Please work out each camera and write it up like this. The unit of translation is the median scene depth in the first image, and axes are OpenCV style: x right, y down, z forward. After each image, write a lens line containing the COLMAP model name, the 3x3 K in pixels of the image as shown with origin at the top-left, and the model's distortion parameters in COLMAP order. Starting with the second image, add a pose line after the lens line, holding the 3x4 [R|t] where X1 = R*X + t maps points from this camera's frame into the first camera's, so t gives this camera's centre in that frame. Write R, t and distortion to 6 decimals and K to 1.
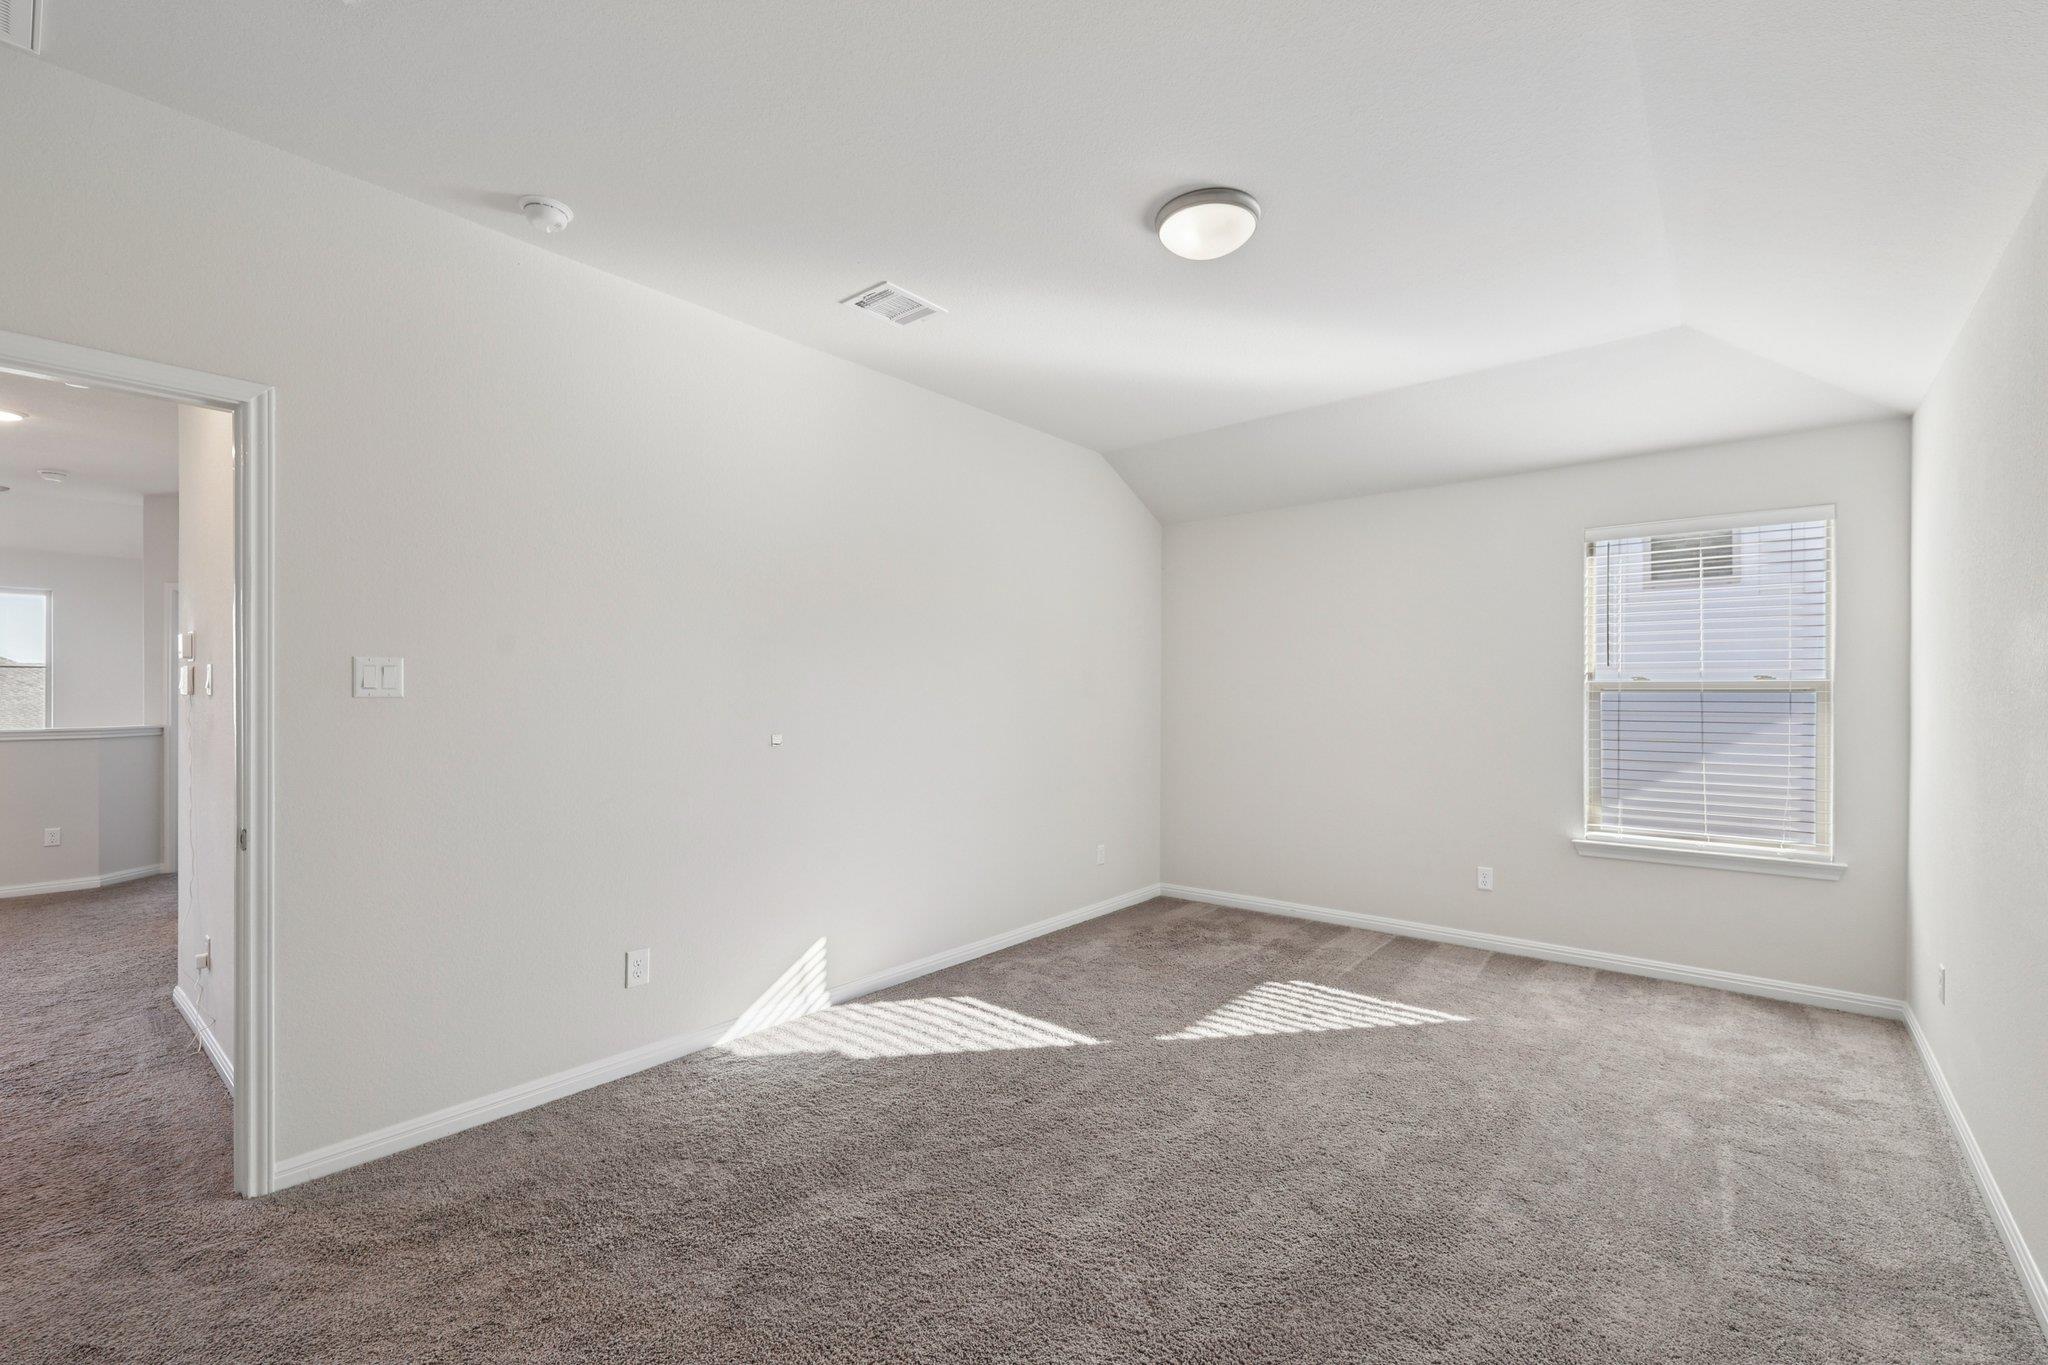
lens RADIAL K [[871.3, 0, 1026.1], [0, 871.3, 686.9], [0, 0, 1]] dist [0.001278, 0.000352]
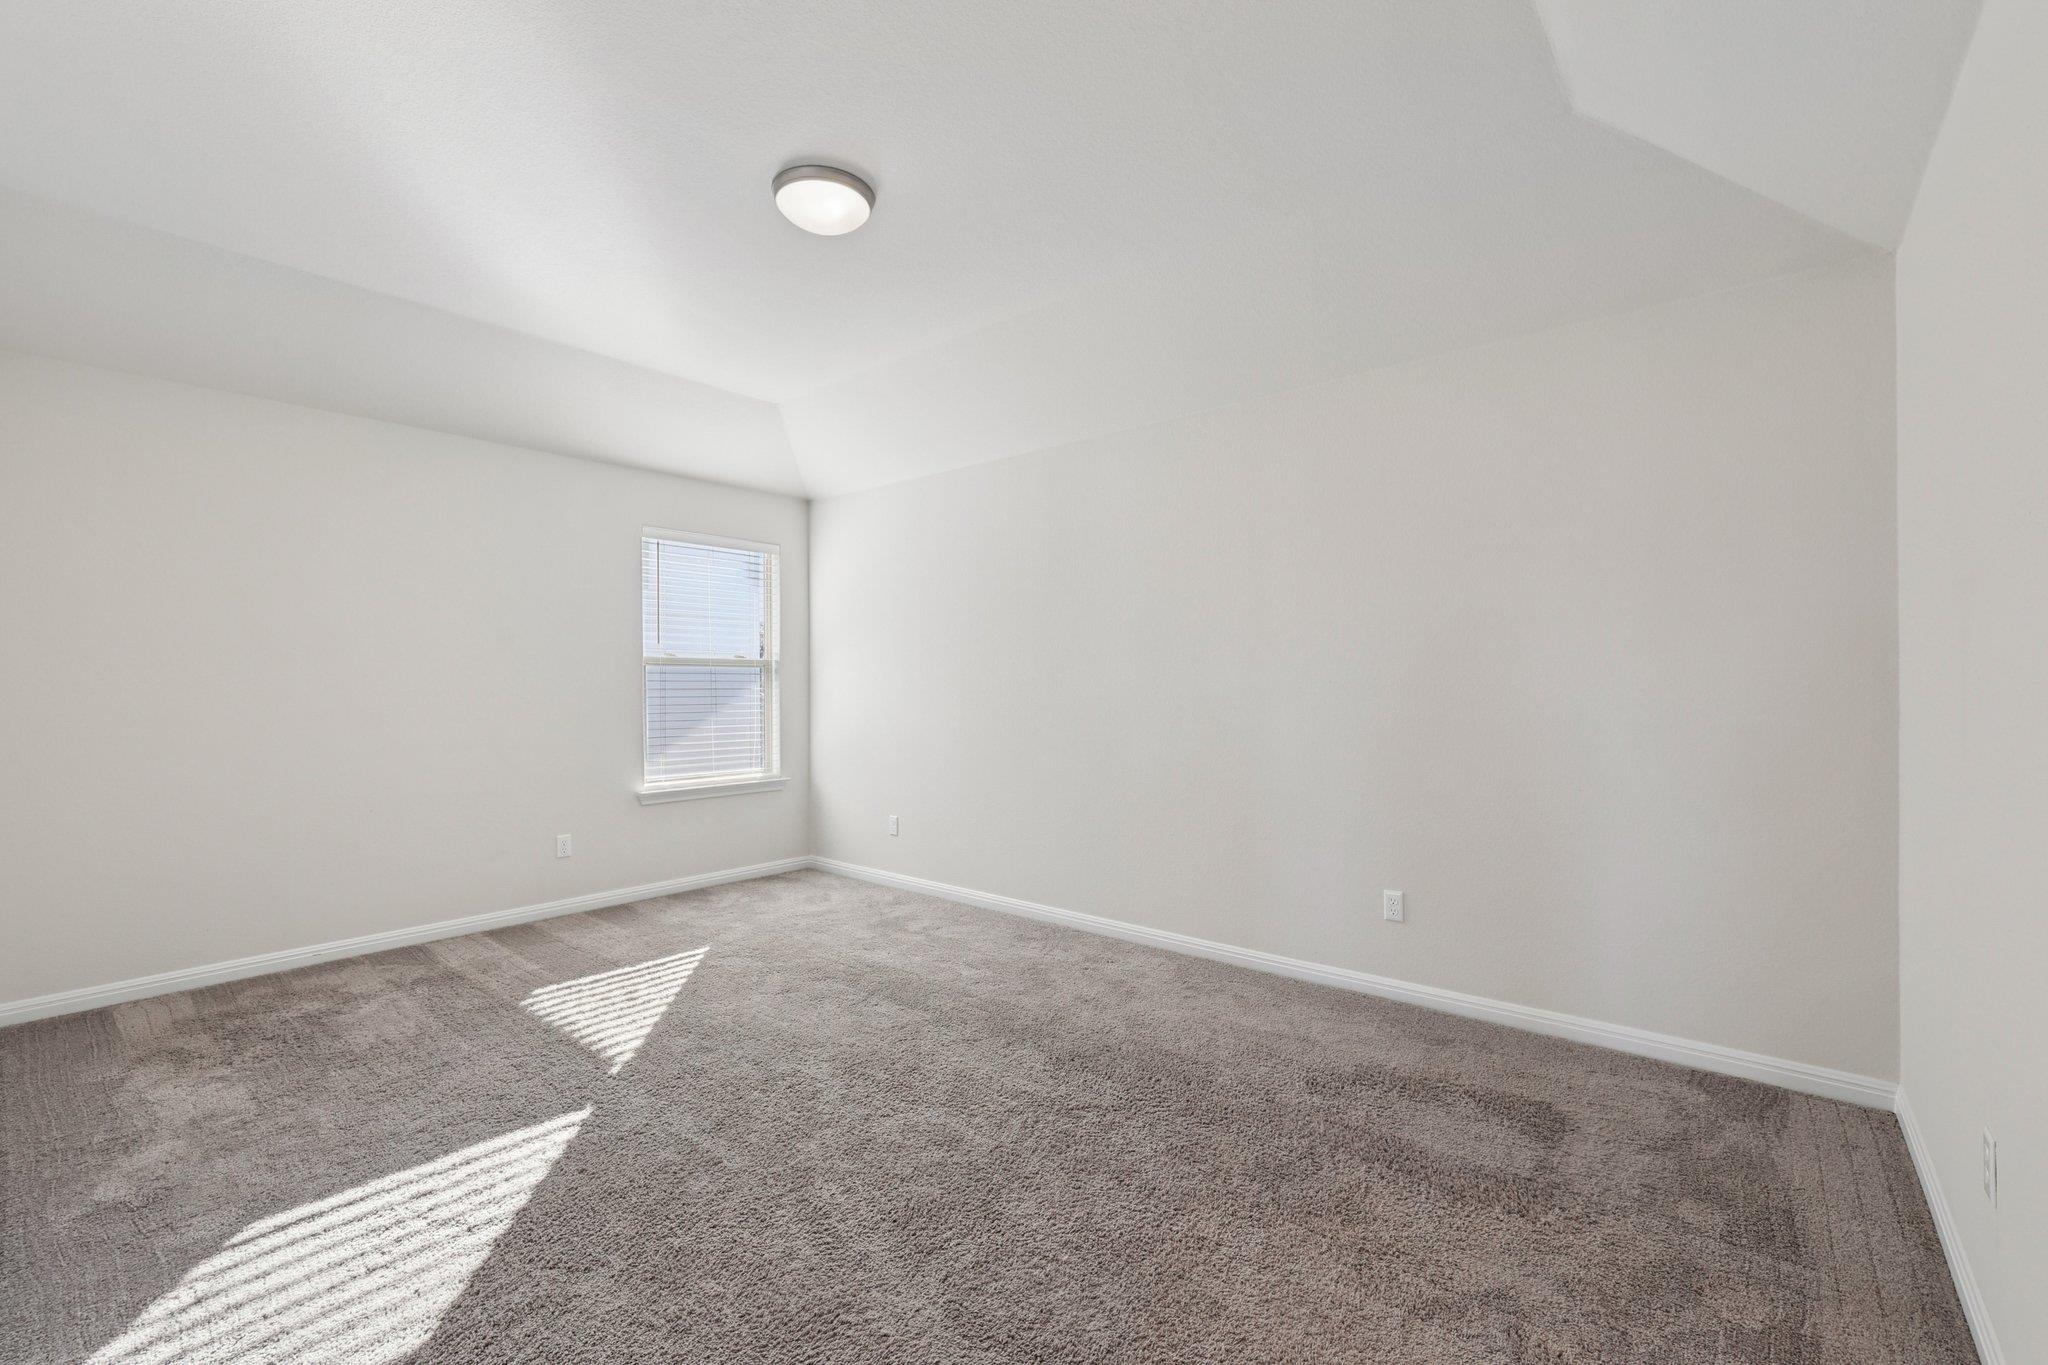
lens RADIAL K [[871.3, 0, 1025.3], [0, 871.3, 684.1], [0, 0, 1]] dist [0.001278, 0.000352]
pose [[0.009682, -0.003436, 0.999947, -0.603977], [-0.005198, 0.999980, 0.003486, 0.028195], [-0.999940, -0.005232, 0.009664, 0.549050]]
